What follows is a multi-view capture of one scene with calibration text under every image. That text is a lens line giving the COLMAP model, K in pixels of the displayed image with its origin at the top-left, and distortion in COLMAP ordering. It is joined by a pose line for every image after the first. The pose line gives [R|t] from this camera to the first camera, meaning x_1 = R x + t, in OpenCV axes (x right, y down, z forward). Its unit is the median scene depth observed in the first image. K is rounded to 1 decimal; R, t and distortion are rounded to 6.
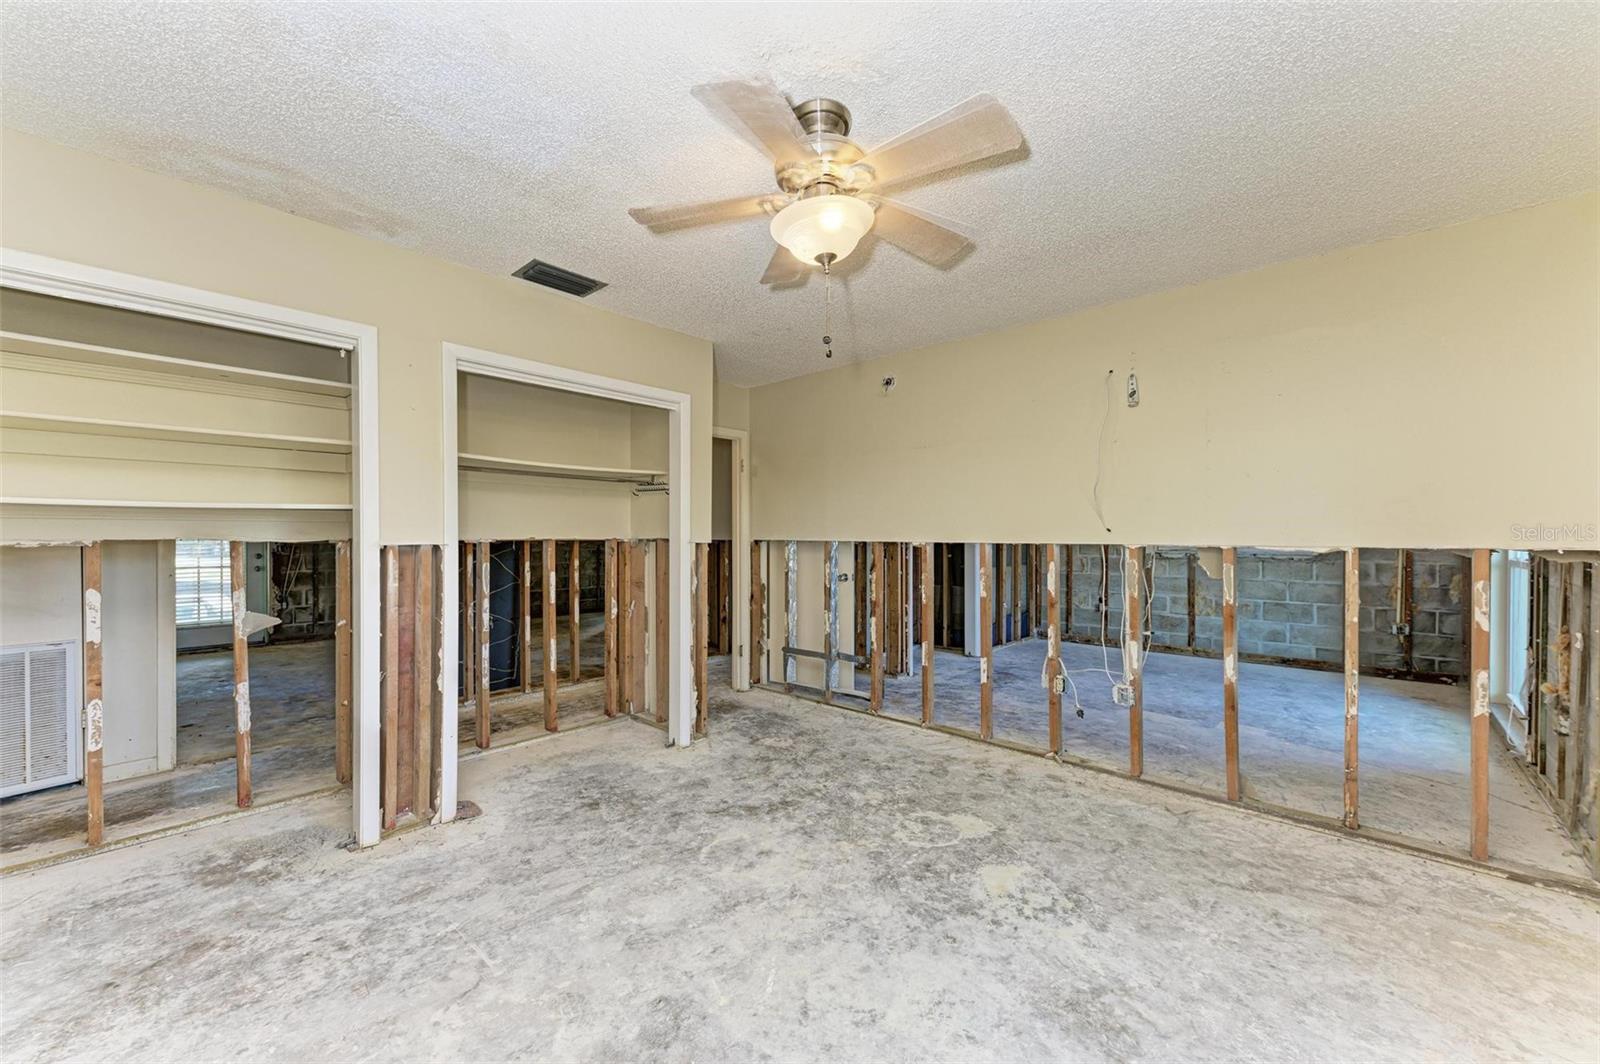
lens RADIAL K [[615.7, 0, 801.9], [0, 615.7, 538.0], [0, 0, 1]] dist [0.010517, -0.002618]
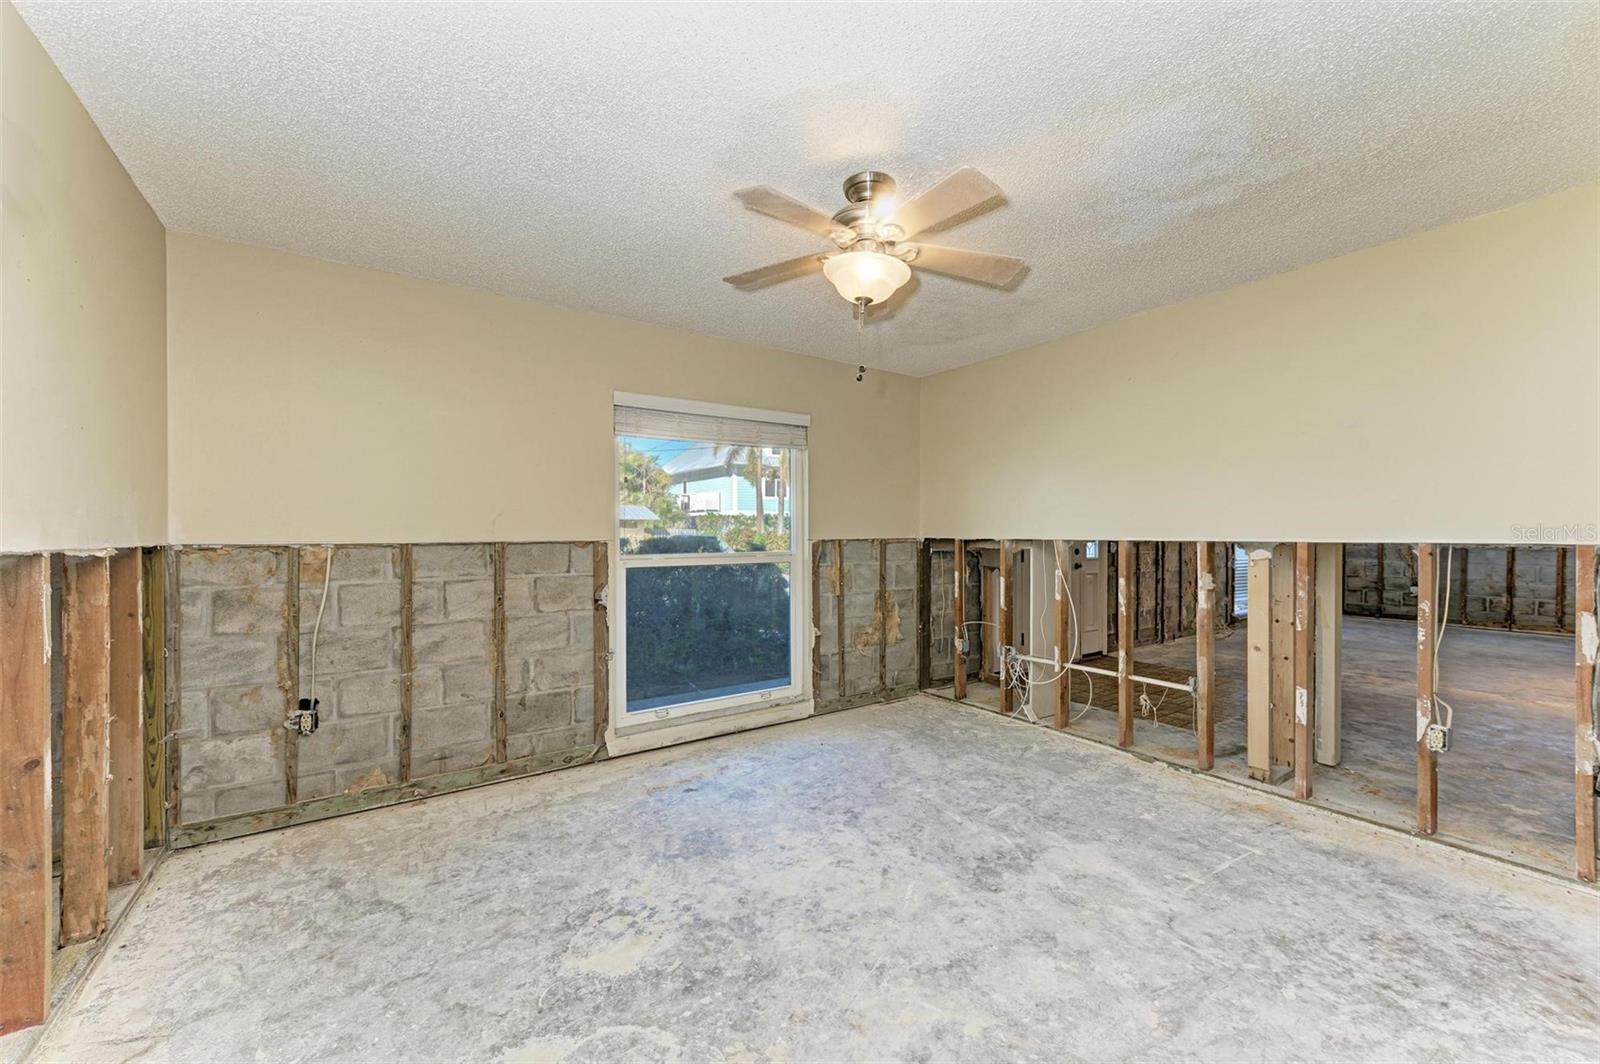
lens RADIAL K [[615.7, 0, 801.9], [0, 615.7, 538.0], [0, 0, 1]] dist [0.010517, -0.002618]
pose [[-0.973616, -0.001091, 0.228191, -0.040098], [0.000256, 0.999983, 0.005876, -0.000393], [-0.228193, 0.005779, -0.973599, 0.736677]]
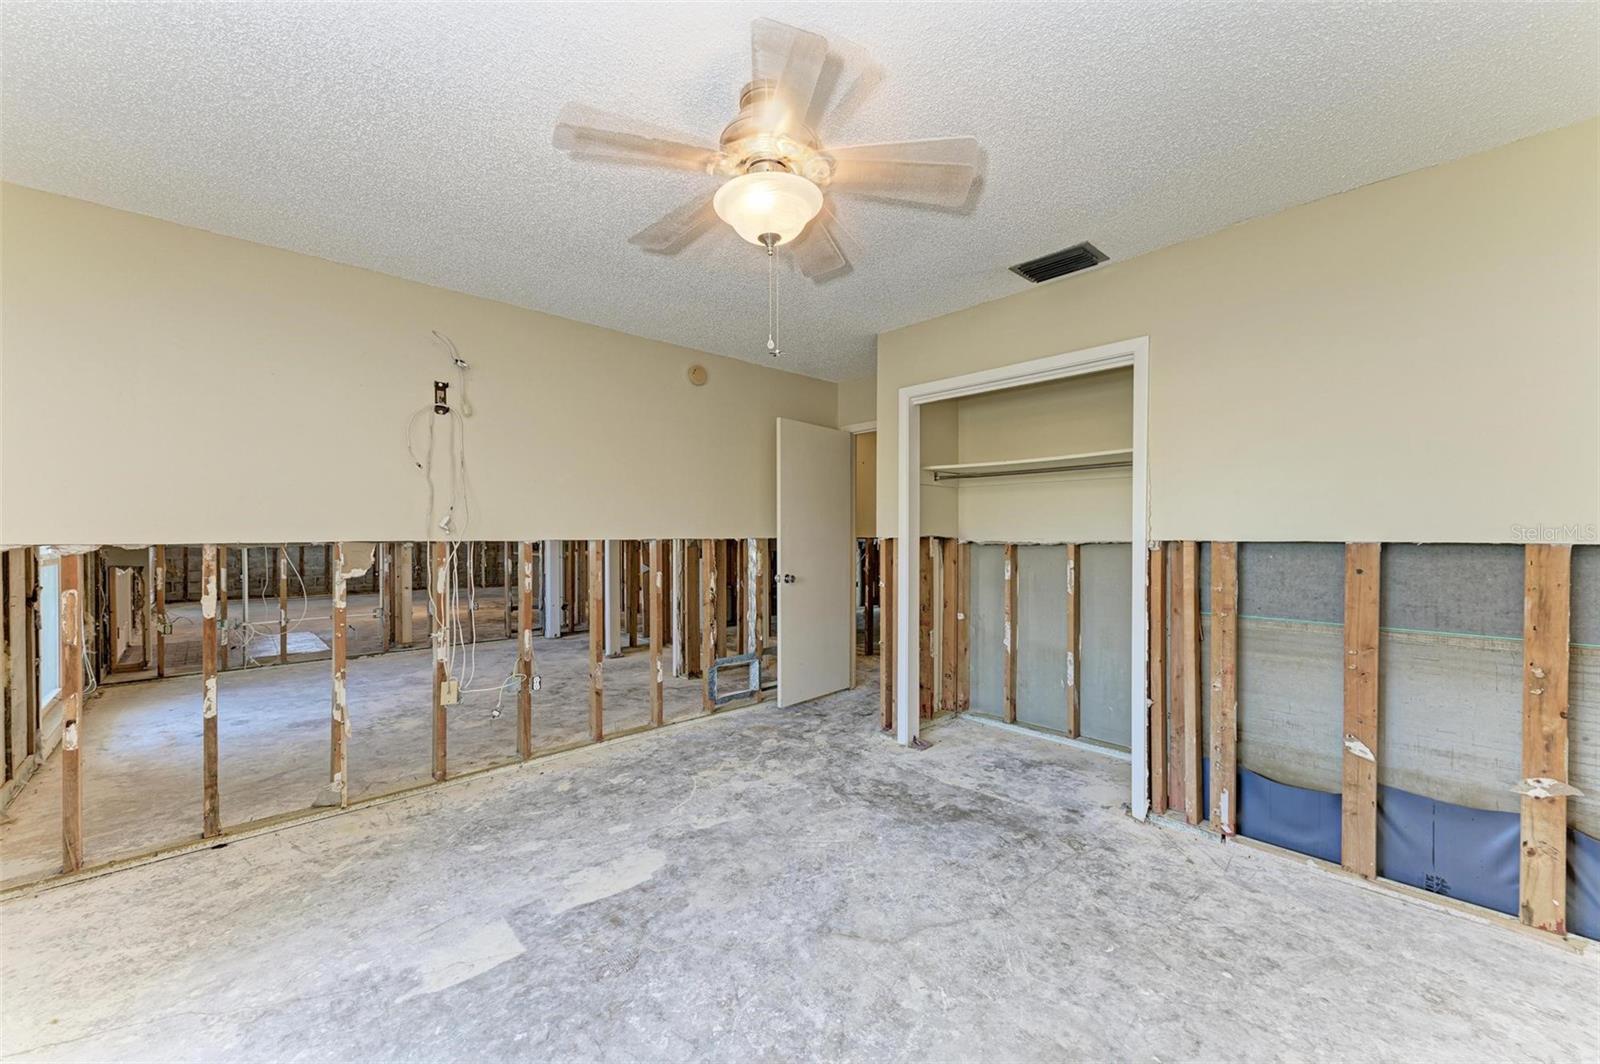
lens RADIAL K [[615.7, 0, 801.9], [0, 615.7, 538.0], [0, 0, 1]] dist [0.010517, -0.002618]
pose [[-0.070541, 0.006003, -0.997491, 0.875226], [0.004441, 0.999974, 0.005704, -0.000773], [0.997499, -0.004028, -0.070565, 0.974394]]
